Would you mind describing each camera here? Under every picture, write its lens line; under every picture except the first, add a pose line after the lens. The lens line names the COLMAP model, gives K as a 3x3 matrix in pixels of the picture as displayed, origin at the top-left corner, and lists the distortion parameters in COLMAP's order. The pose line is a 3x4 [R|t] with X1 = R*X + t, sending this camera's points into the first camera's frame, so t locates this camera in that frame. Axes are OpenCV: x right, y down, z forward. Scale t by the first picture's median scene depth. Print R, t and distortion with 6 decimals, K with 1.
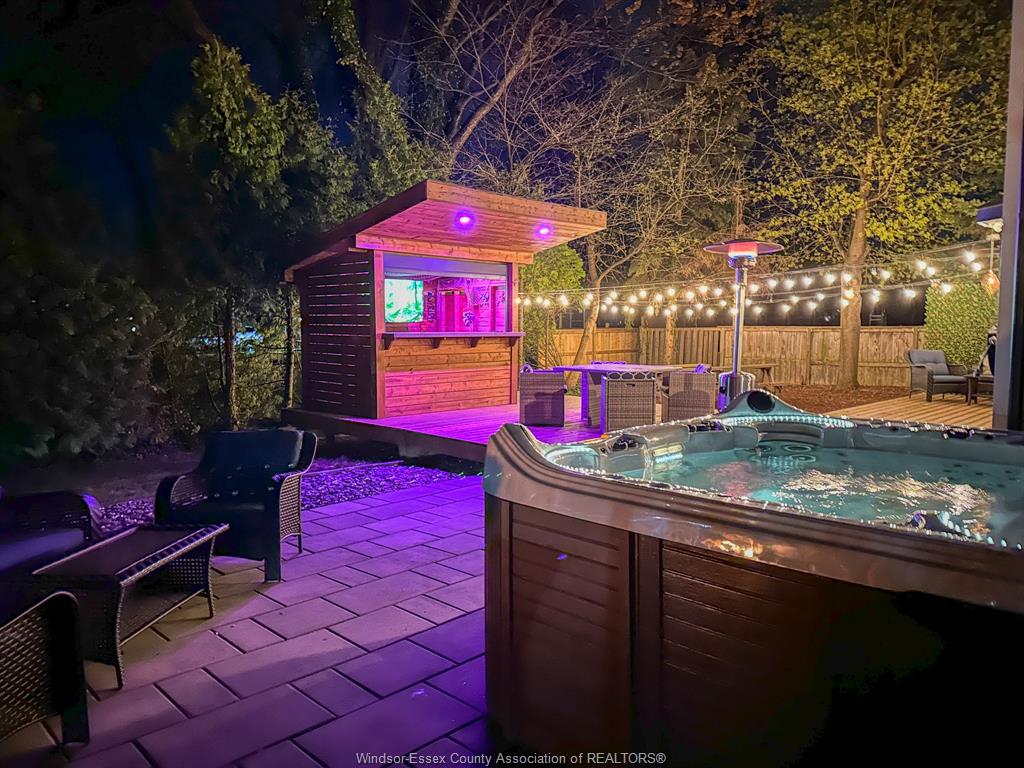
lens RADIAL K [[721.6, 0, 512.0], [0, 721.6, 384.0], [0, 0, 1]] dist [0.125922, -0.169733]
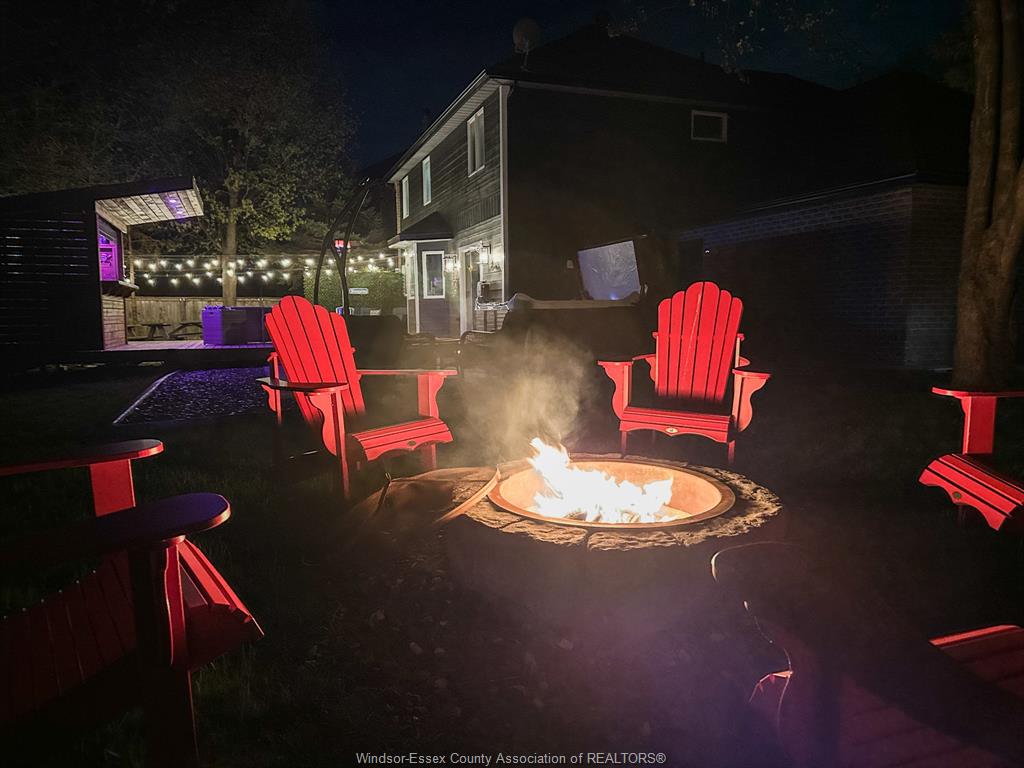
lens RADIAL K [[721.6, 0, 512.0], [0, 721.6, 384.0], [0, 0, 1]] dist [0.125922, -0.169733]
pose [[0.422742, -0.088600, 0.901909, -0.758393], [0.081847, 0.994875, 0.059369, 0.064808], [-0.902546, 0.048721, 0.427827, -0.124237]]
